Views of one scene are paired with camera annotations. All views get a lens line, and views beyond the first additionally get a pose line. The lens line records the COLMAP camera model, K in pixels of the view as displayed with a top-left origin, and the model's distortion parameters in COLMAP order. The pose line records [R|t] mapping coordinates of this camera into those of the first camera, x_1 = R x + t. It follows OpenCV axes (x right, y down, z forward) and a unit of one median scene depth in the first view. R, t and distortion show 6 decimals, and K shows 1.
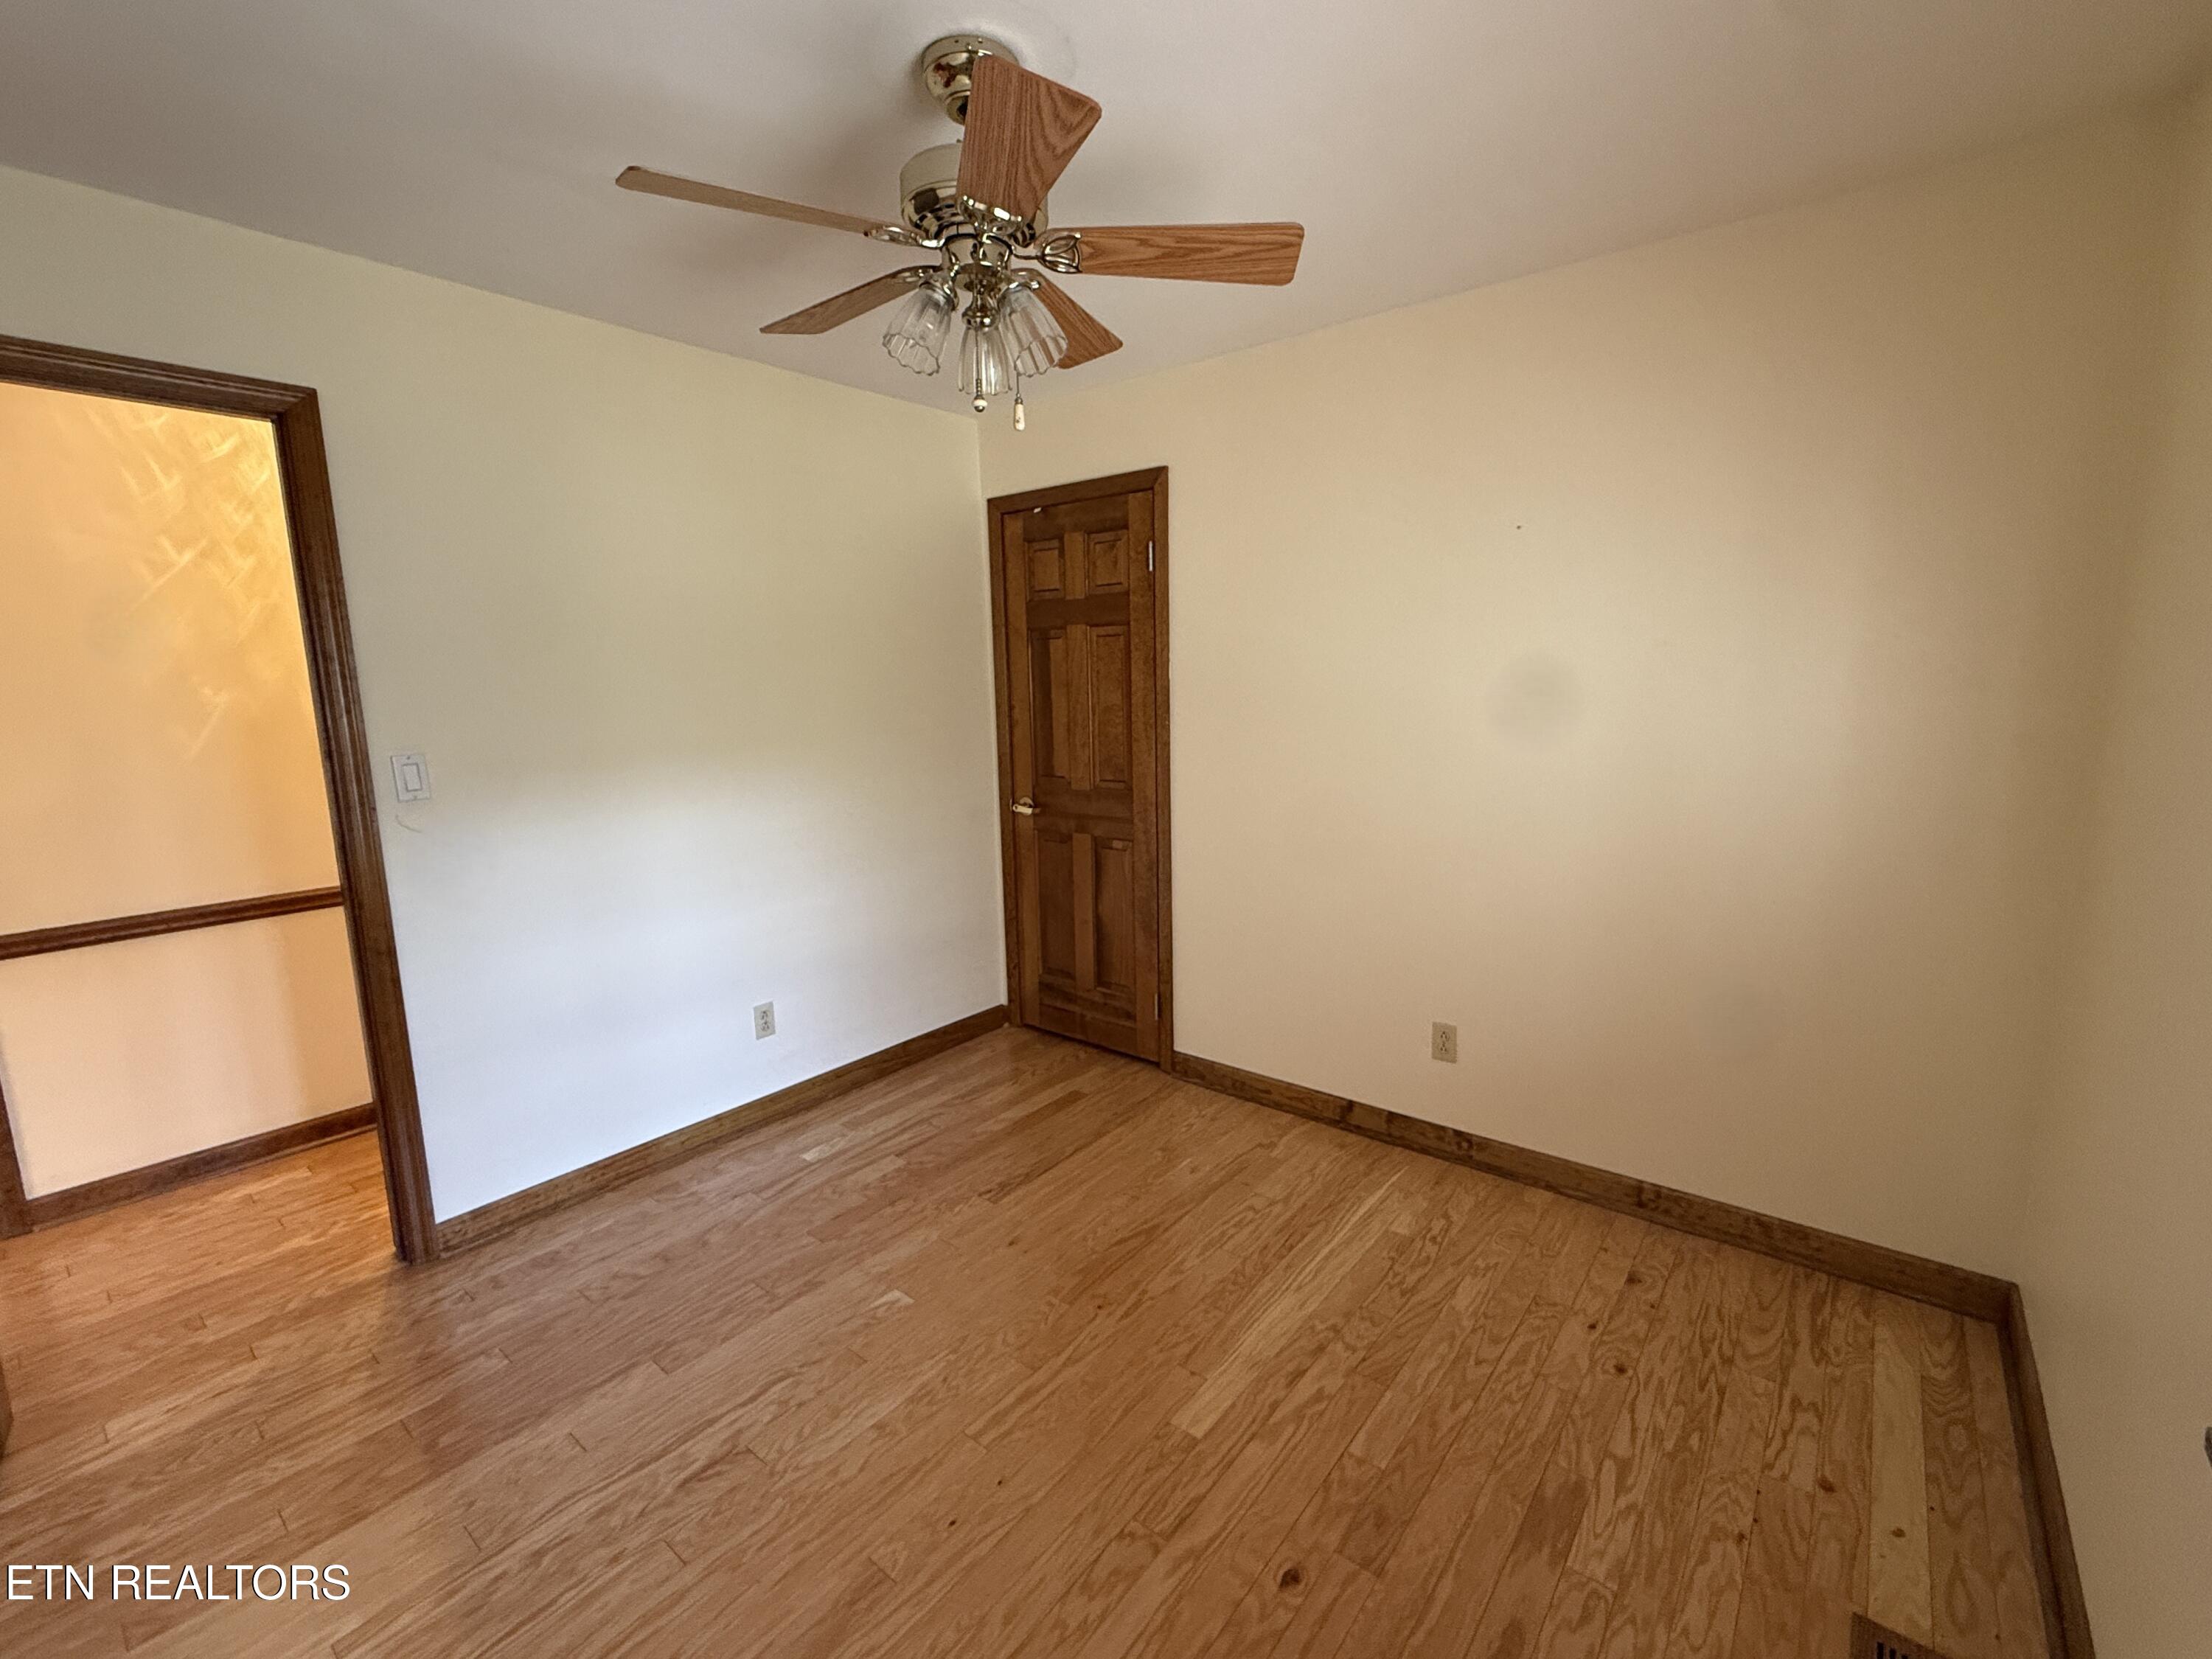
lens RADIAL K [[955.4, 0, 1109.1], [0, 955.4, 830.8], [0, 0, 1]] dist [0.000485, -0.003153]
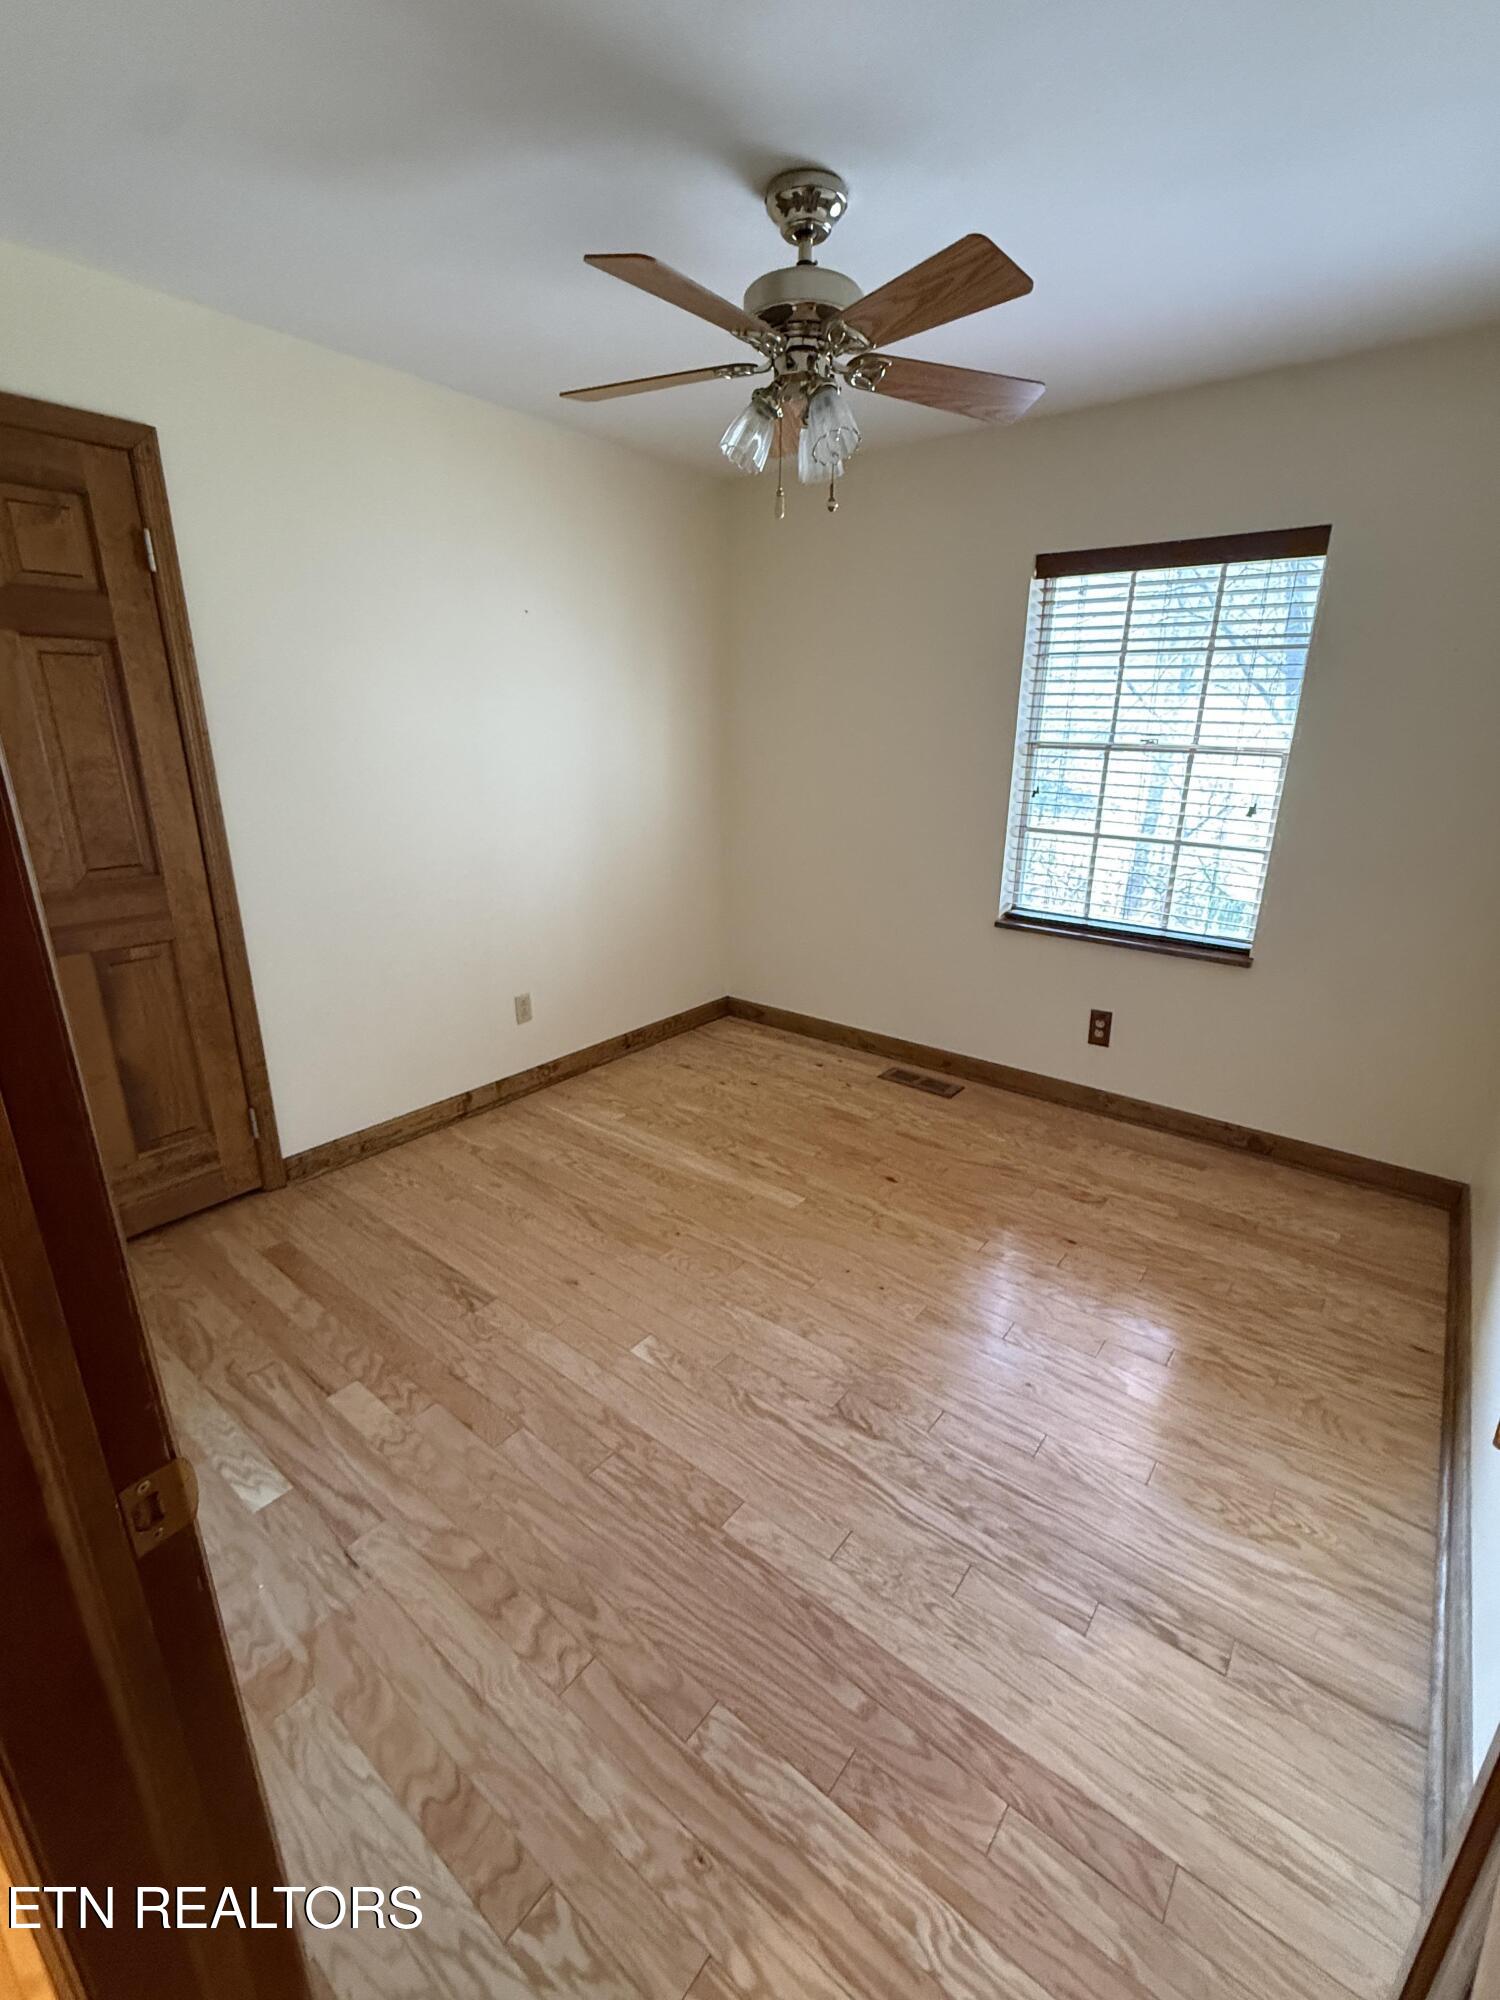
lens RADIAL K [[863.8, 0, 750.0], [0, 863.8, 1000.0], [0, 0, 1]] dist [0.000485, -0.003153]
pose [[-0.014154, -0.290869, 0.956658, -0.893946], [0.149455, 0.945391, 0.289654, -0.102029], [-0.988667, 0.147077, 0.030091, 0.718803]]
